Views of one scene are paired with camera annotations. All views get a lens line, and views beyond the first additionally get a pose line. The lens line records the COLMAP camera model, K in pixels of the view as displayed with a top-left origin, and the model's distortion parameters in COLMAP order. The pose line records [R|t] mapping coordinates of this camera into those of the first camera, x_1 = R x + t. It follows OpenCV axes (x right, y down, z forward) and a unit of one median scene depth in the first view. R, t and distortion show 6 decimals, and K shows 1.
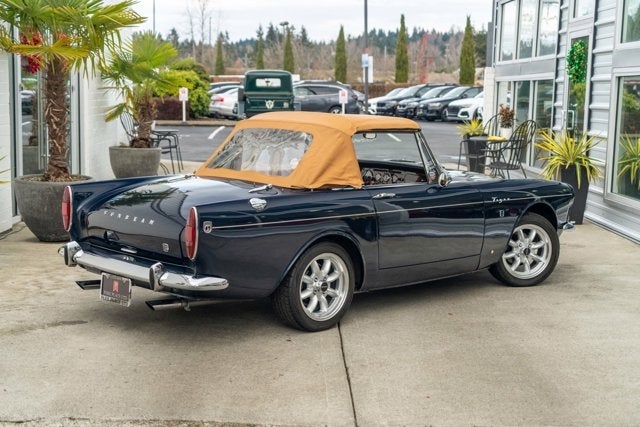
lens RADIAL K [[1070.6, 0, 296.4], [0, 1070.6, 203.6], [0, 0, 1]] dist [0.048322, 0.080043]
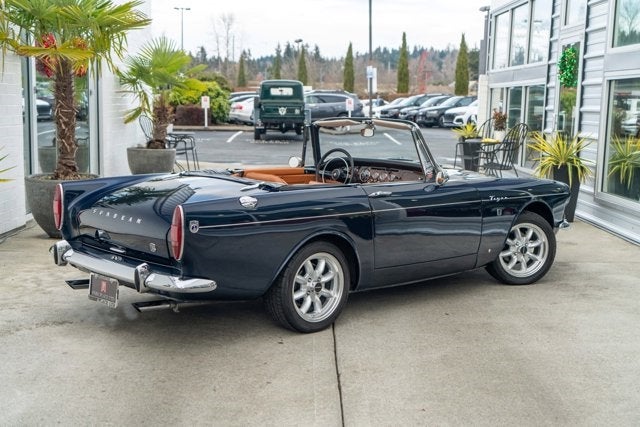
lens RADIAL K [[928.8, 0, 301.8], [0, 928.8, 214.1], [0, 0, 1]] dist [0.032500, 0.065630]
pose [[0.999937, 0.002496, -0.010974, 0.017040], [-0.002340, 0.999897, 0.014148, -0.000919], [0.011008, -0.014122, 0.999840, 0.128164]]
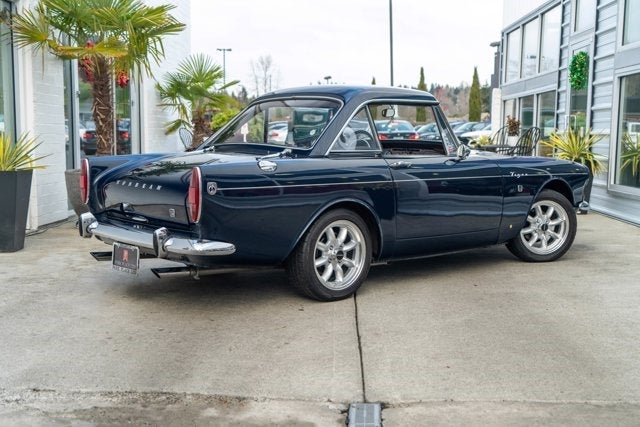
lens RADIAL K [[818.4, 0, 303.4], [0, 818.4, 213.8], [0, 0, 1]] dist [0.028938, 0.035595]
pose [[0.998847, -0.007102, -0.047470, 0.024484], [0.006333, 0.999846, -0.016346, 0.043079], [0.047579, 0.016026, 0.998739, 0.212435]]
